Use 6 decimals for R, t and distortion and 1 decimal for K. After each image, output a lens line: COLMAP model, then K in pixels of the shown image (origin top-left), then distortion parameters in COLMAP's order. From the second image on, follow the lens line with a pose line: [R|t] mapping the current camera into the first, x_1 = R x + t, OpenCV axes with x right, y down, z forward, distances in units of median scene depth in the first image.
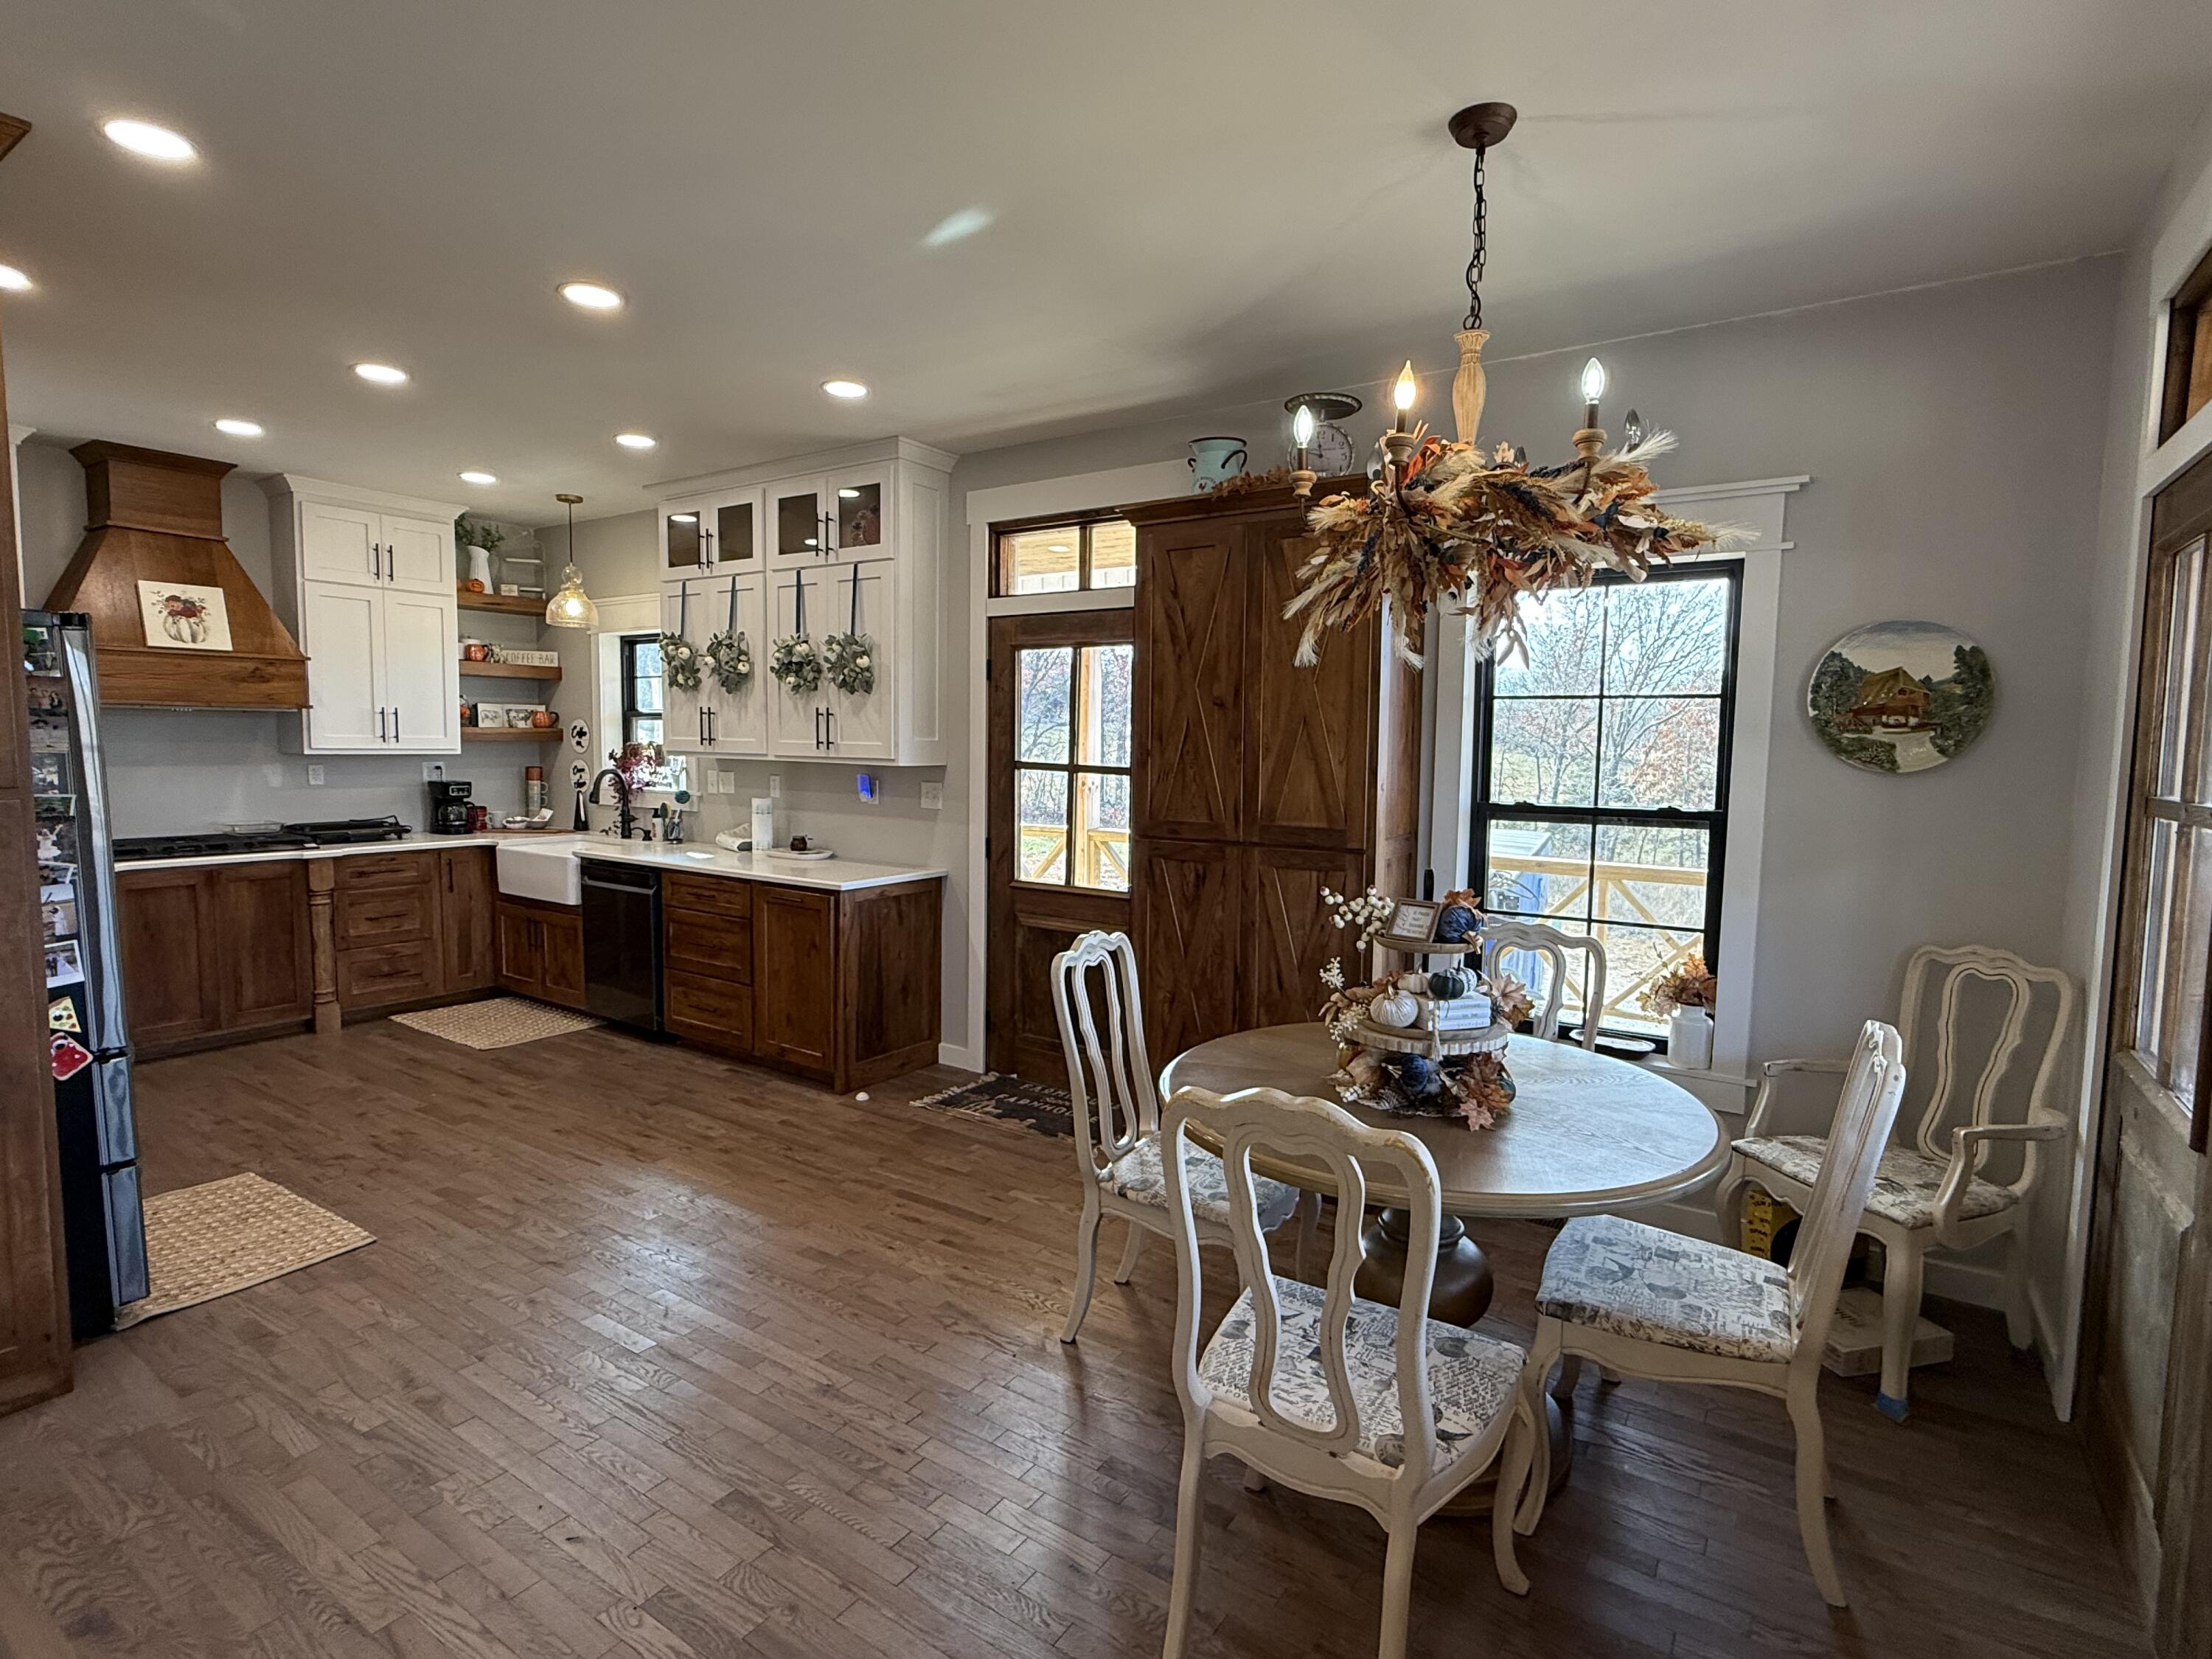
lens RADIAL K [[1092.3, 0, 1112.6], [0, 1092.3, 835.4], [0, 0, 1]] dist [0.000826, -0.001033]
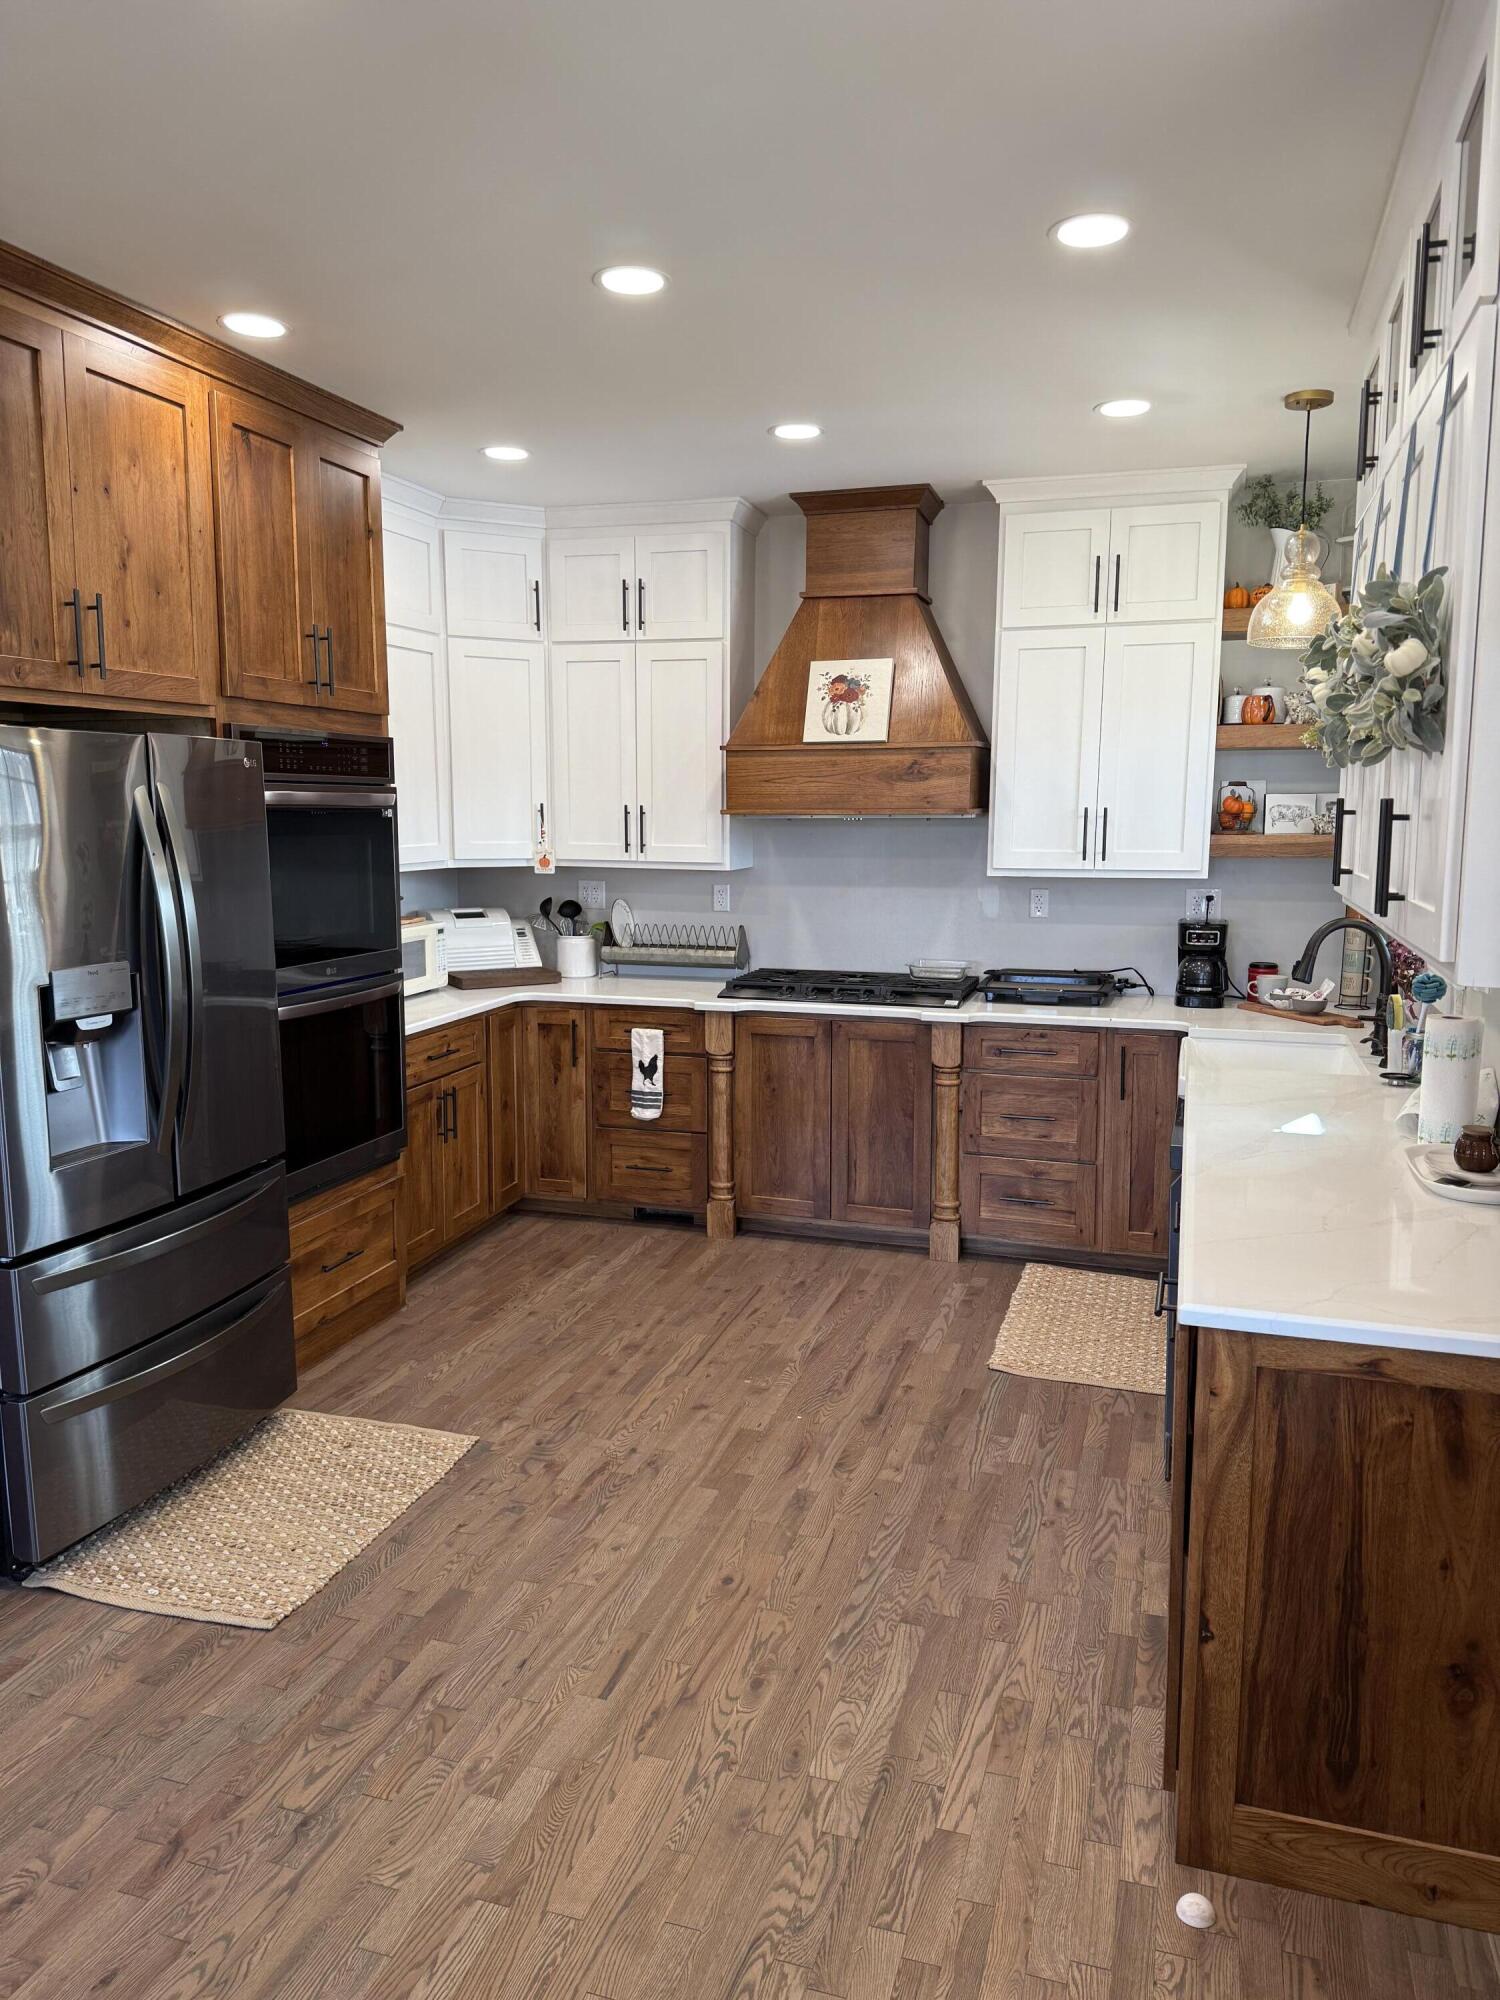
lens RADIAL K [[1396.0, 0, 741.2], [0, 1396.0, 987.8], [0, 0, 1]] dist [0.053910, -0.061236]
pose [[0.275970, 0.107990, -0.955080, 0.123680], [-0.080950, 0.992749, 0.088858, -0.078669], [0.957751, 0.052791, 0.282711, 0.661900]]
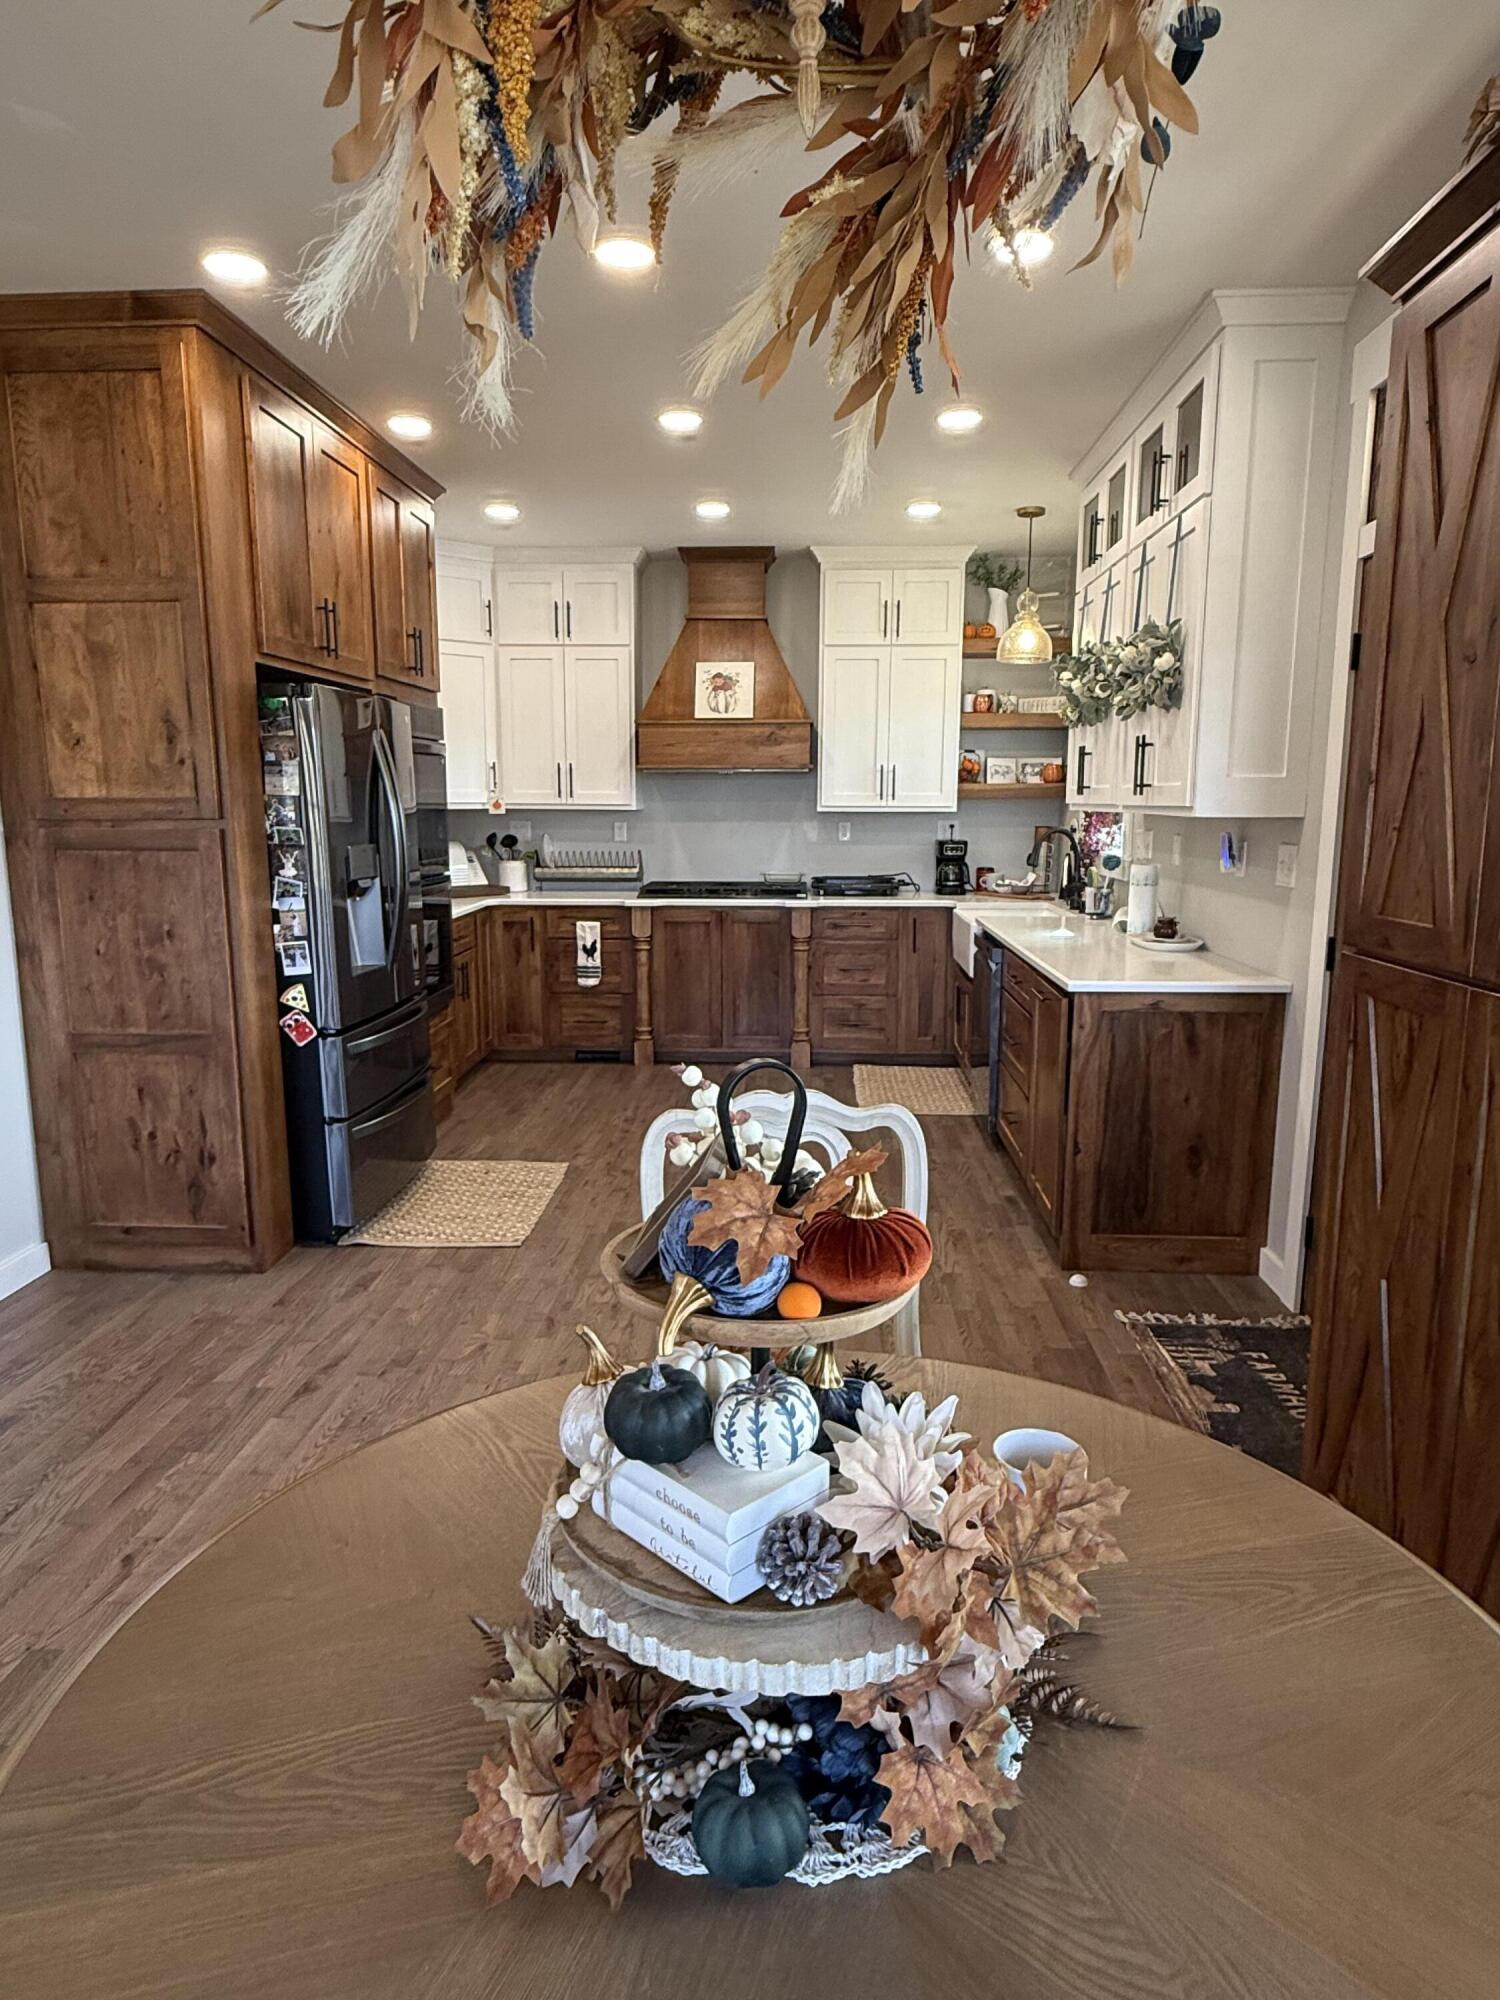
lens RADIAL K [[1187.4, 0, 742.2], [0, 1187.4, 990.6], [0, 0, 1]] dist [-0.008324, -0.001317]
pose [[0.509176, 0.120772, -0.852147, 0.276490], [-0.068221, 0.992654, 0.099922, -0.011731], [0.857955, 0.007257, 0.513674, 0.378938]]
